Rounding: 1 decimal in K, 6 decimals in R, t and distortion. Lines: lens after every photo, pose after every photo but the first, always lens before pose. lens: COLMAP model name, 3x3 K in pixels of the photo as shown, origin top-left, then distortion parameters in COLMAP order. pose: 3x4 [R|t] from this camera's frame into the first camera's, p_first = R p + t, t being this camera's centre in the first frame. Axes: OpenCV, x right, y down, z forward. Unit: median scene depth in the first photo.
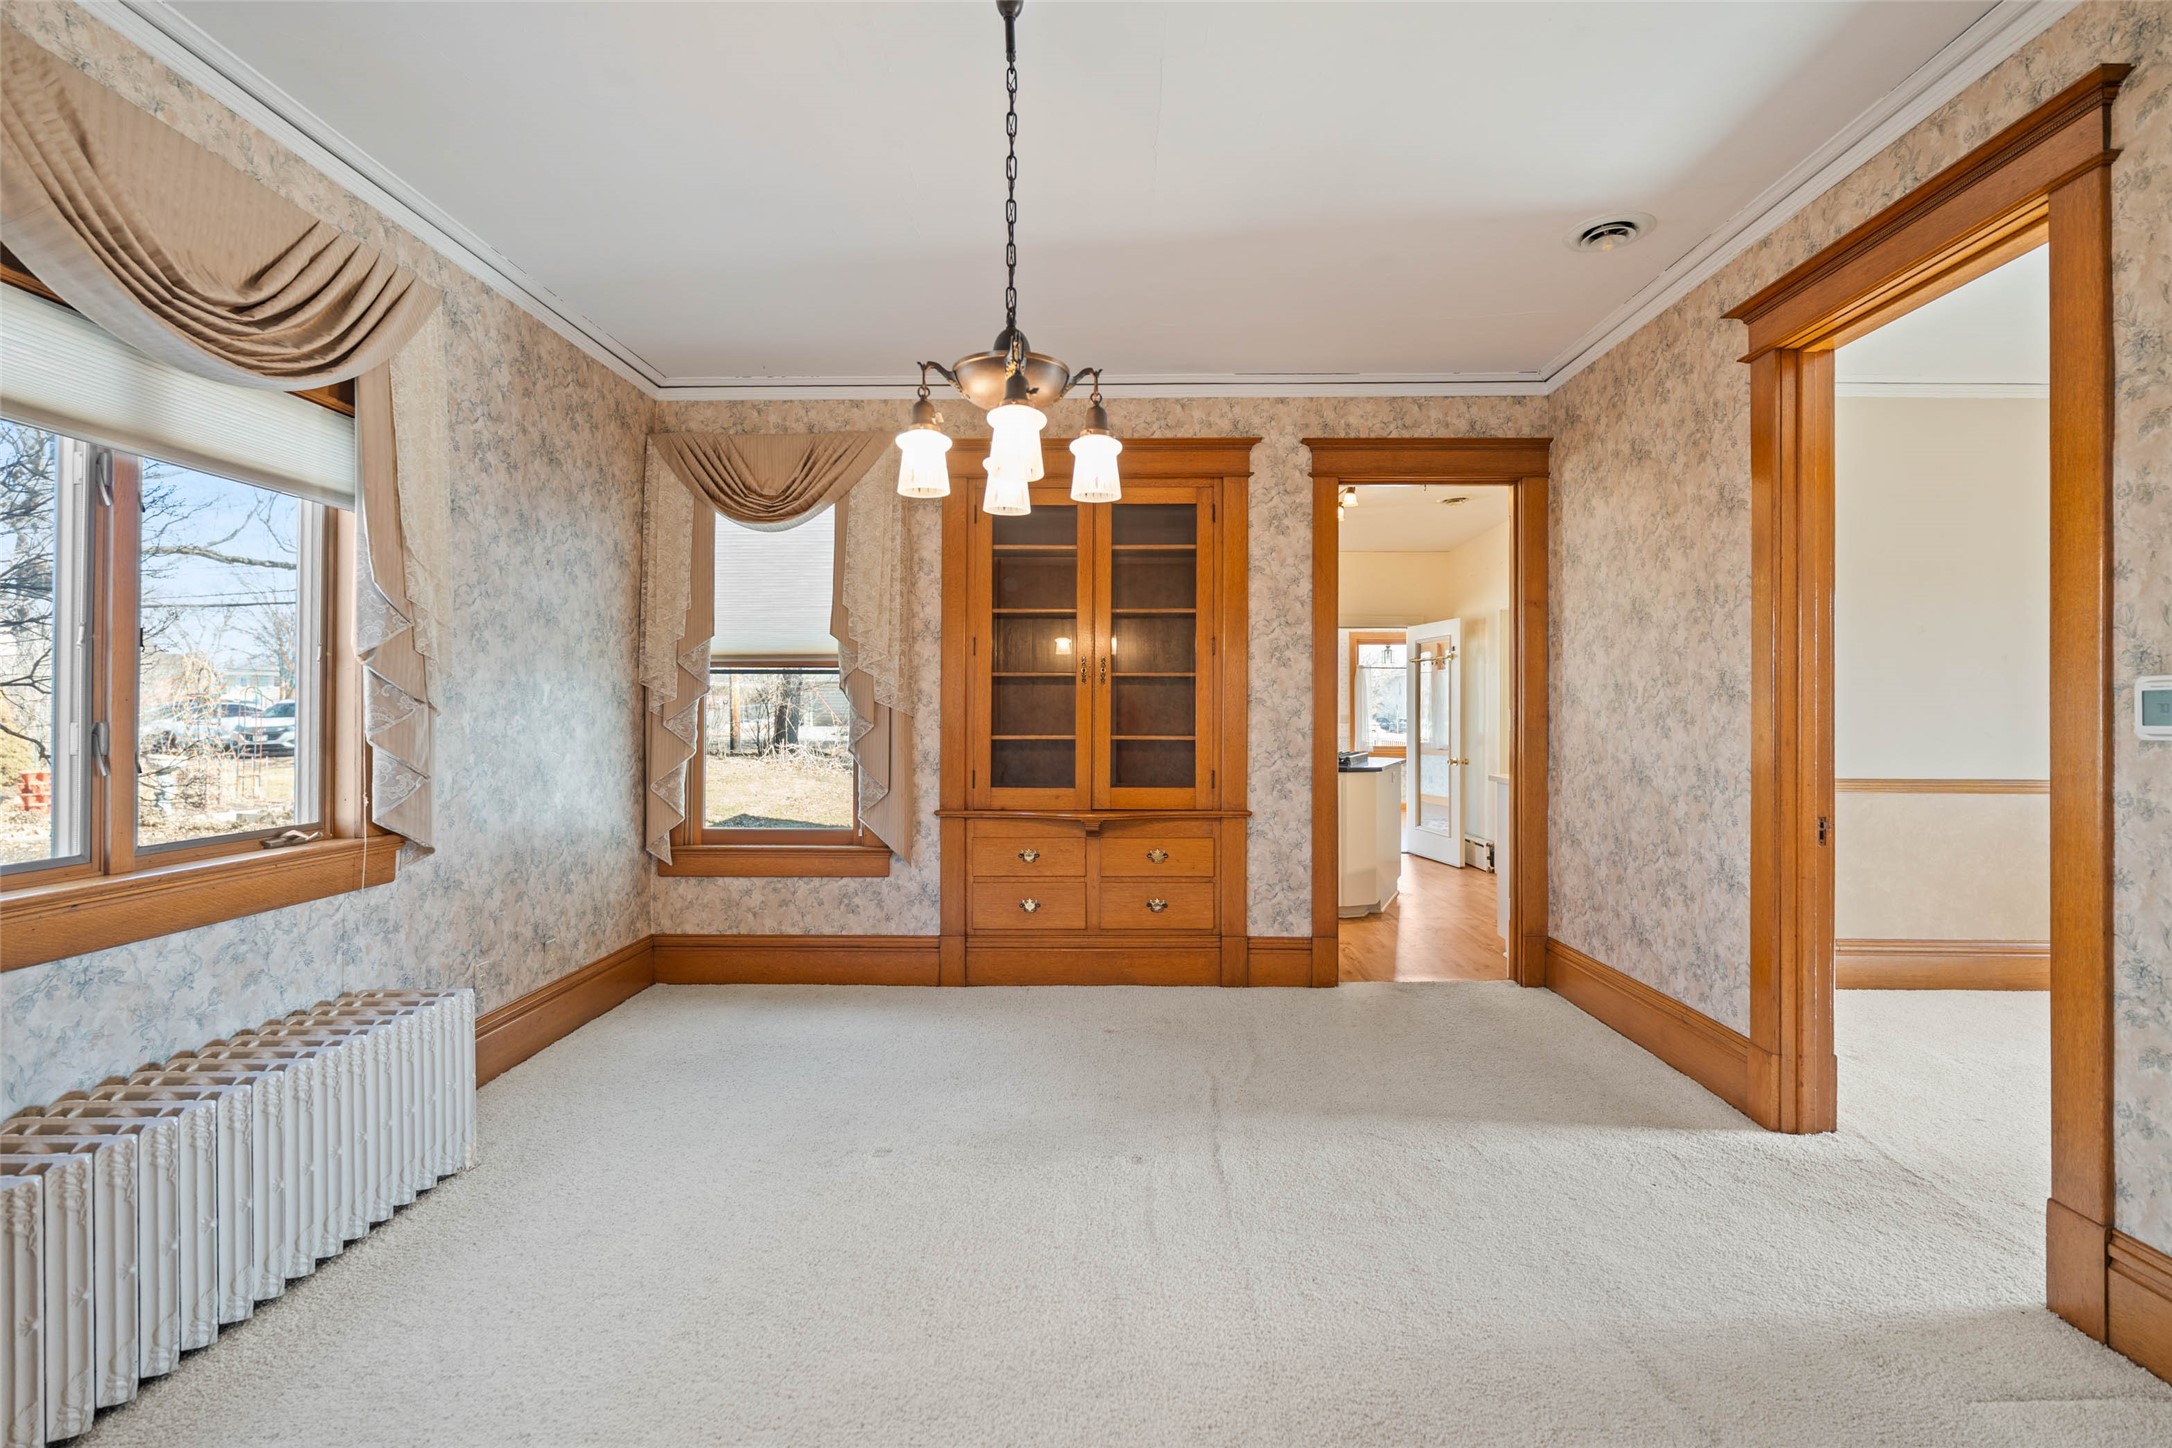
lens RADIAL K [[983.2, 0, 1099.2], [0, 983.2, 698.1], [0, 0, 1]] dist [-0.002225, 0.001294]
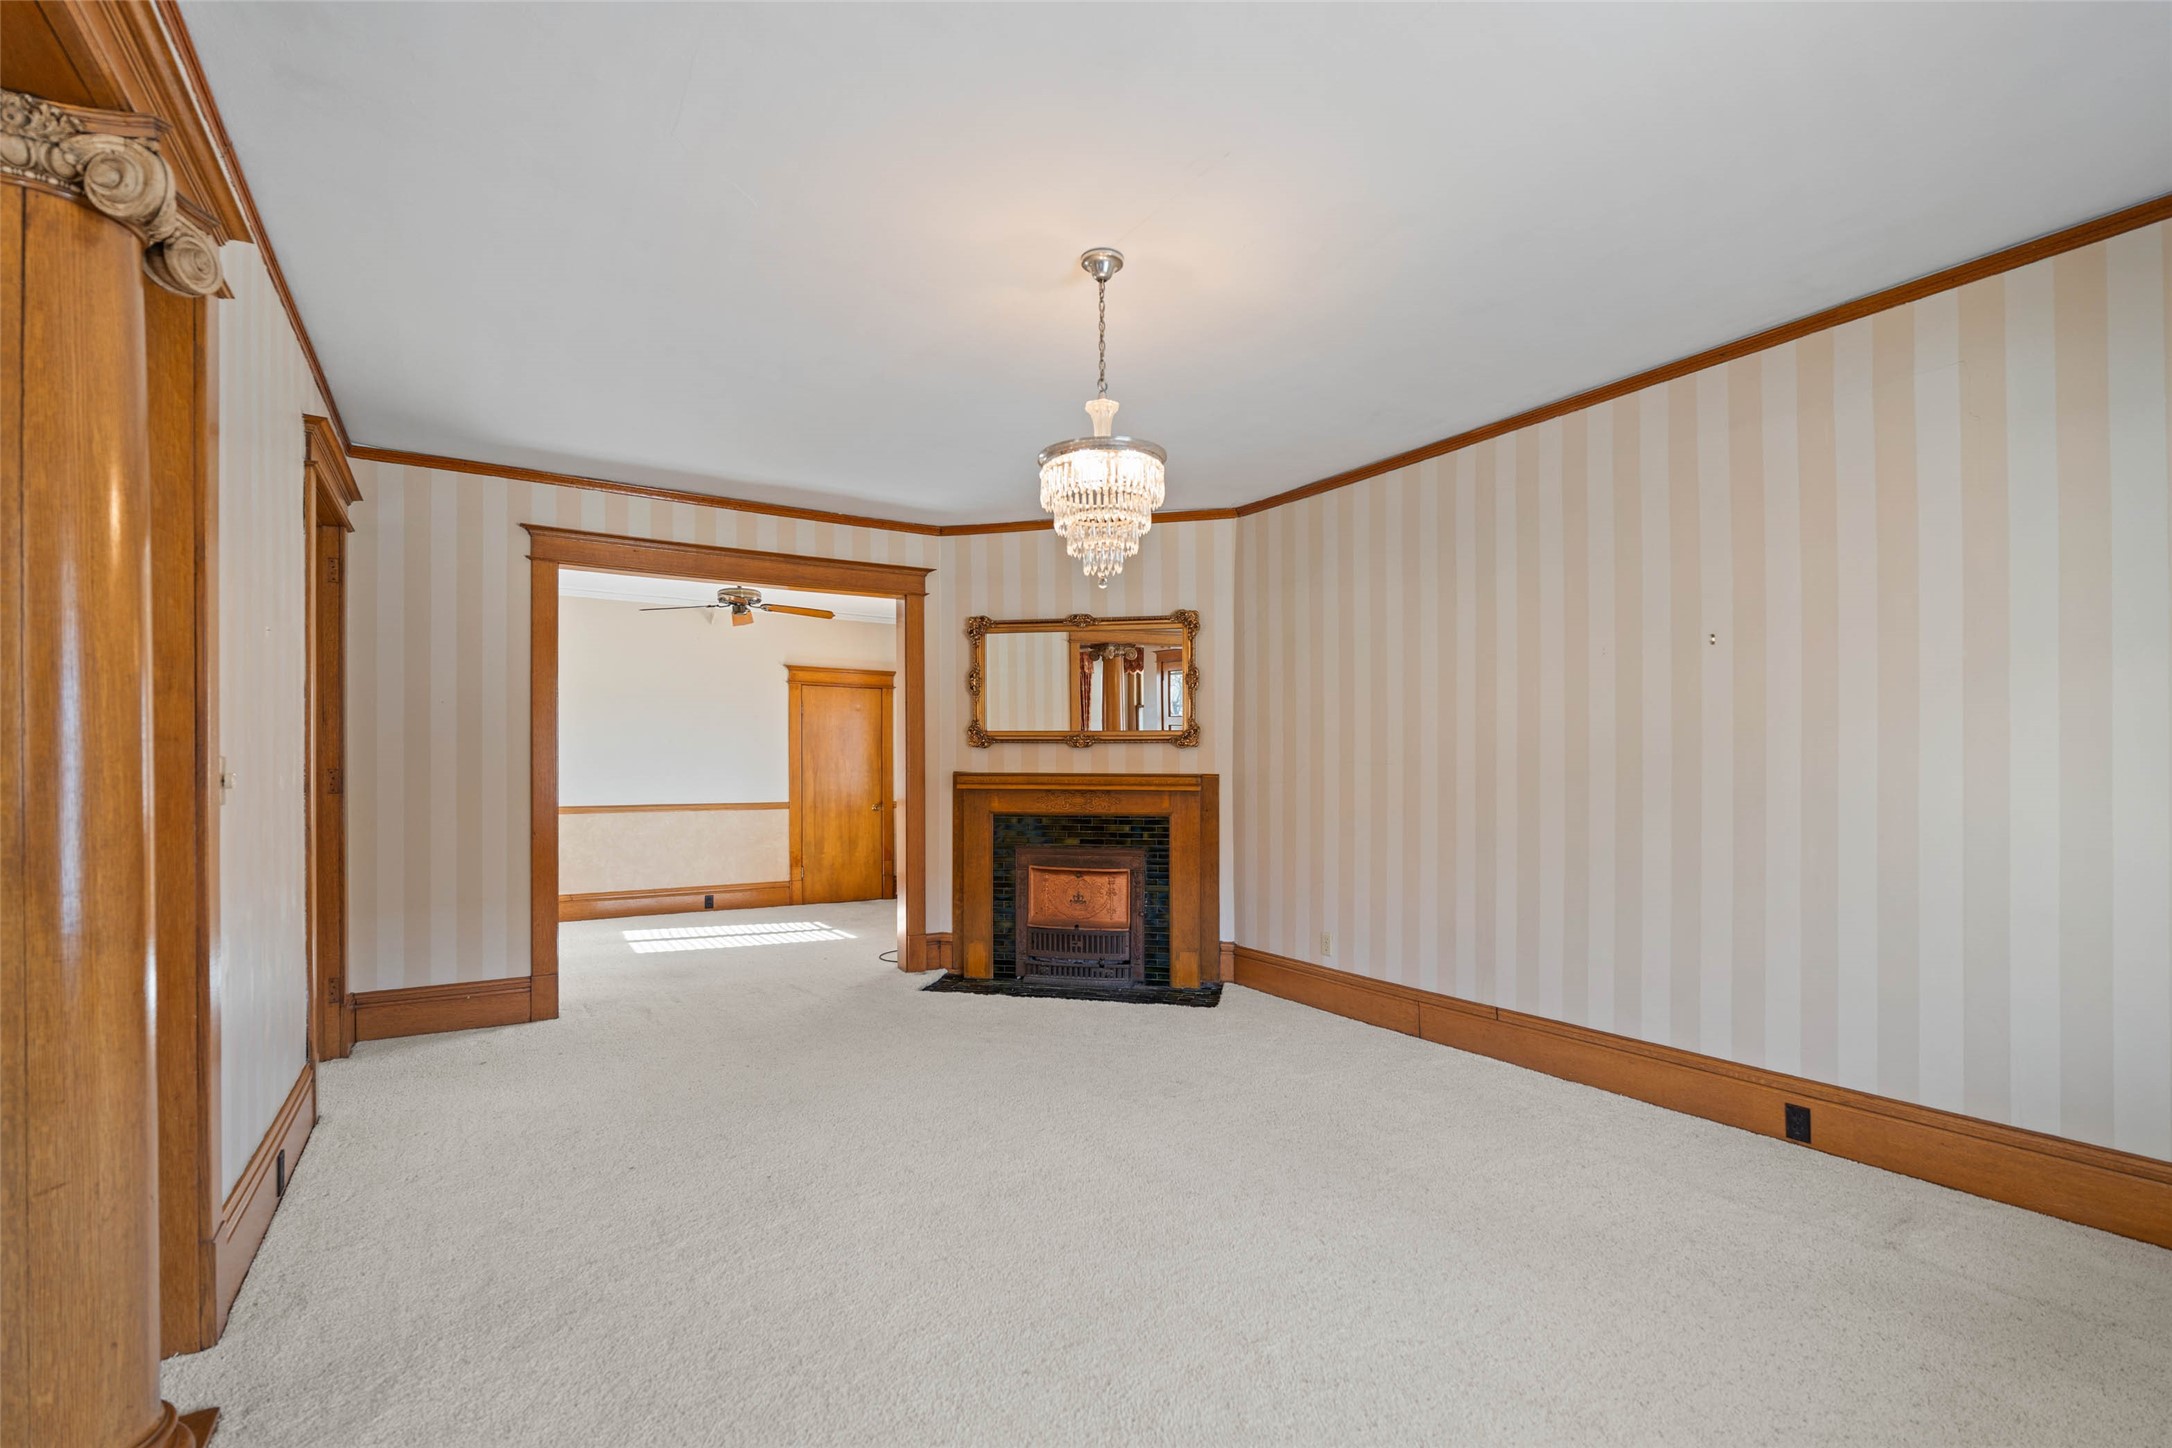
lens RADIAL K [[961.6, 0, 1075.3], [0, 961.6, 762.2], [0, 0, 1]] dist [0.000297, 0.000253]
pose [[0.838382, -0.003928, 0.545069, 0.552009], [-0.002205, 0.999941, 0.010598, -0.020270], [-0.545079, -0.010087, 0.838324, -1.002818]]
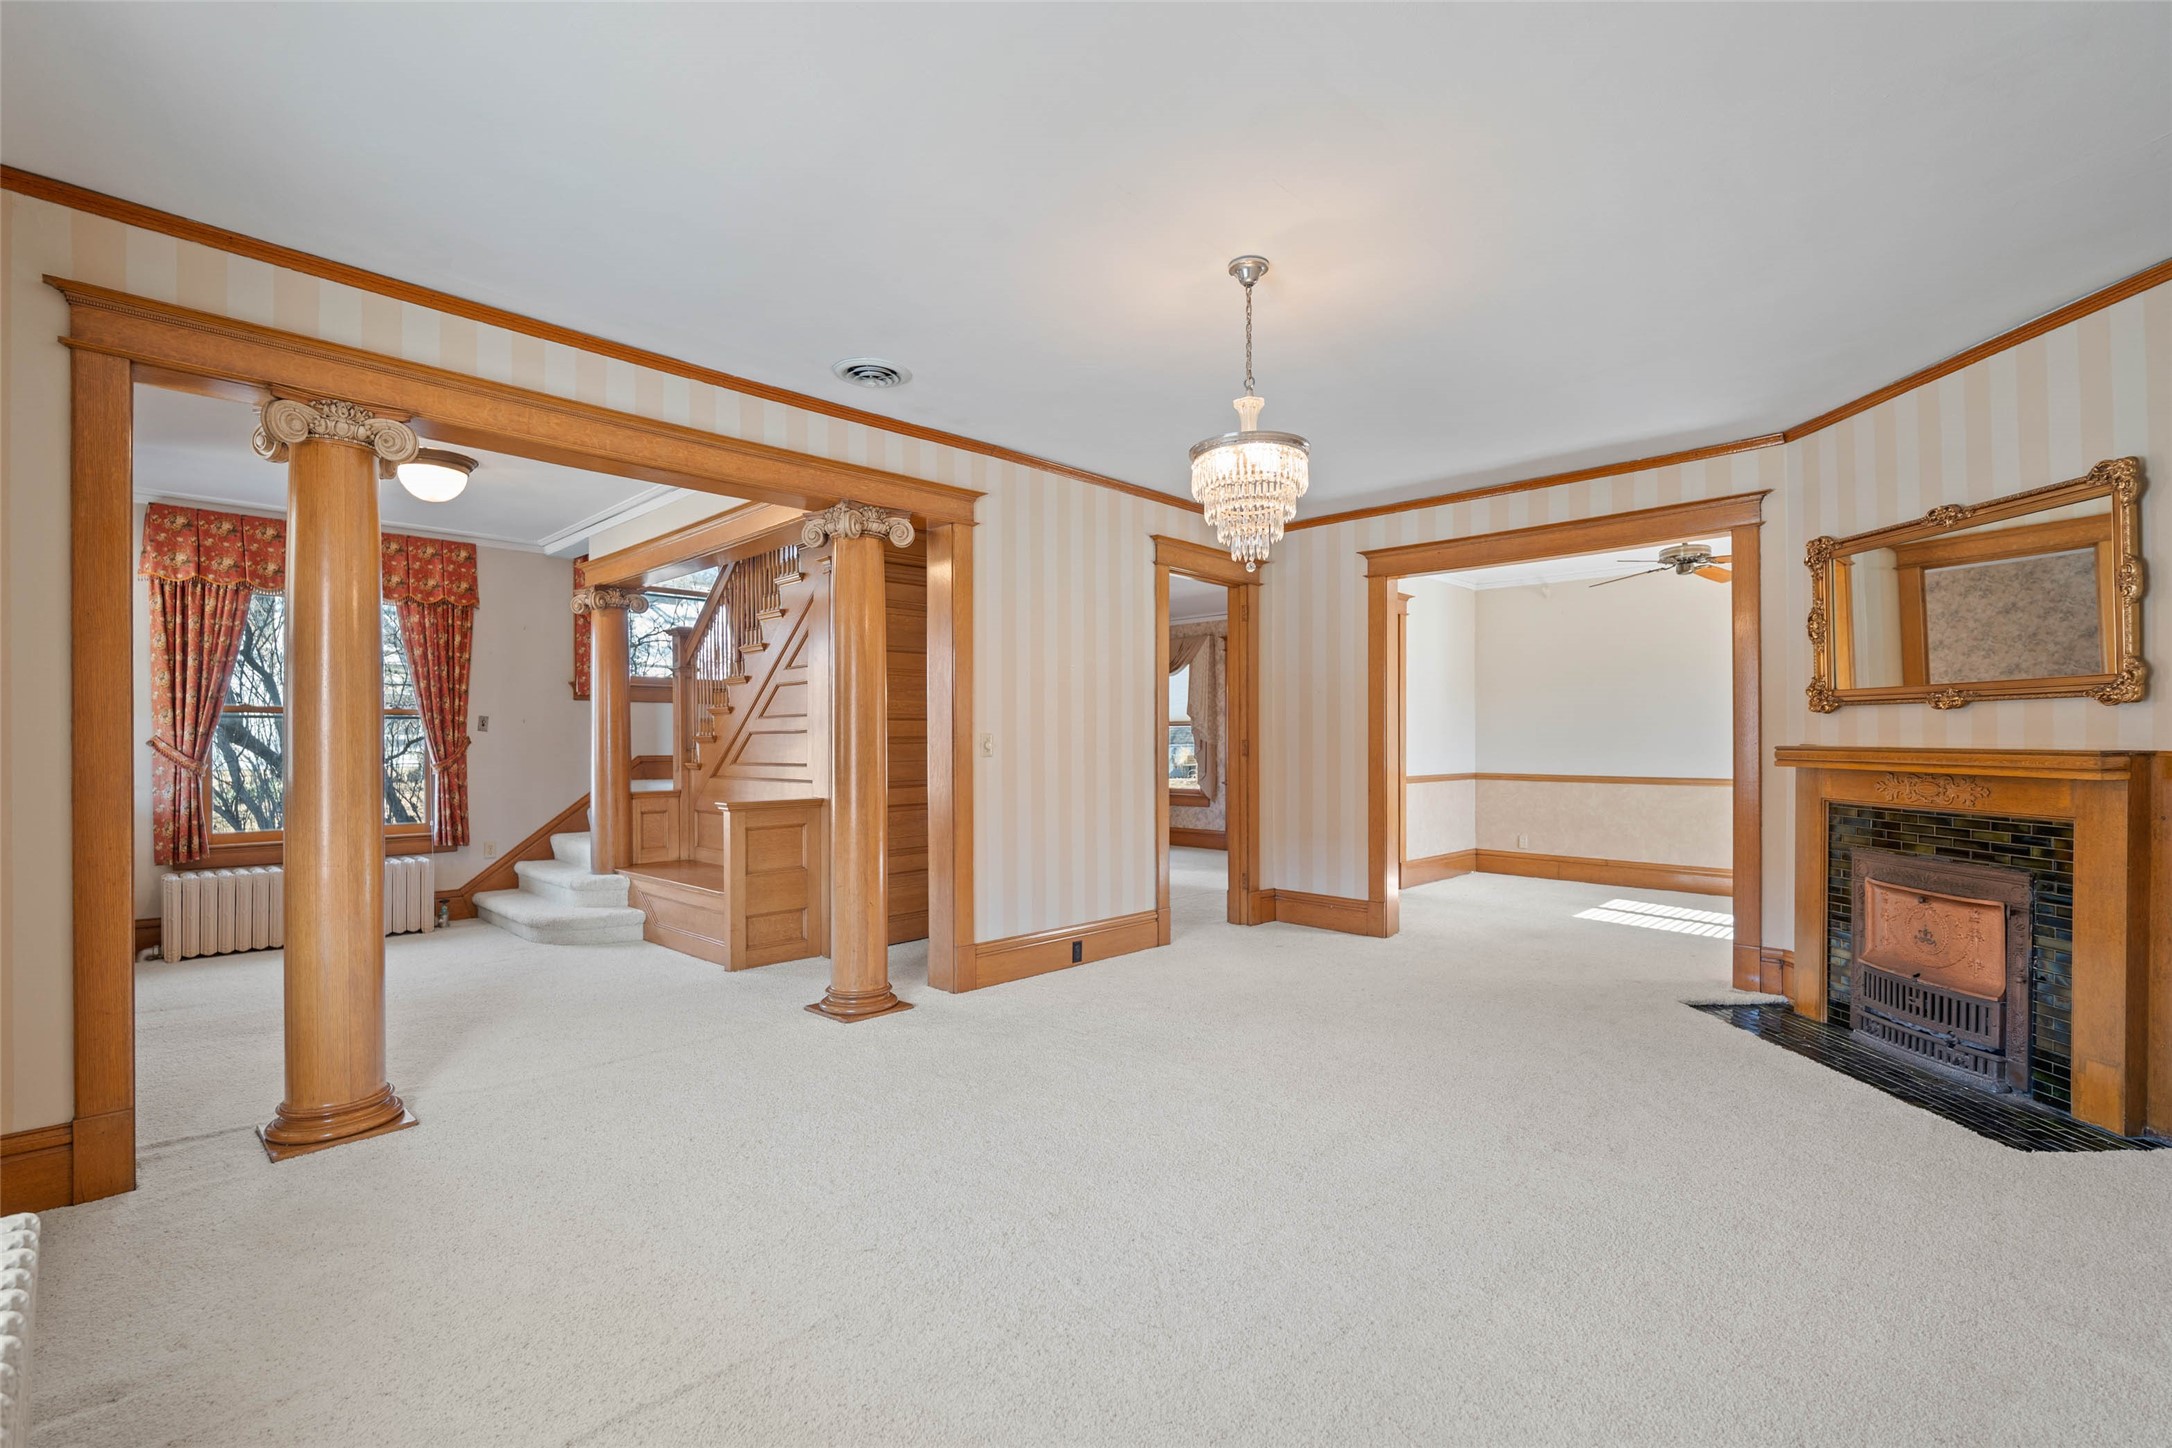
lens RADIAL K [[965.2, 0, 1105.1], [0, 965.2, 737.9], [0, 0, 1]] dist [-0.000361, 0.000676]
pose [[0.741976, -0.007796, -0.670381, 1.280078], [0.014709, 0.999881, 0.004653, -0.015651], [0.670265, -0.013313, 0.742003, -1.056573]]
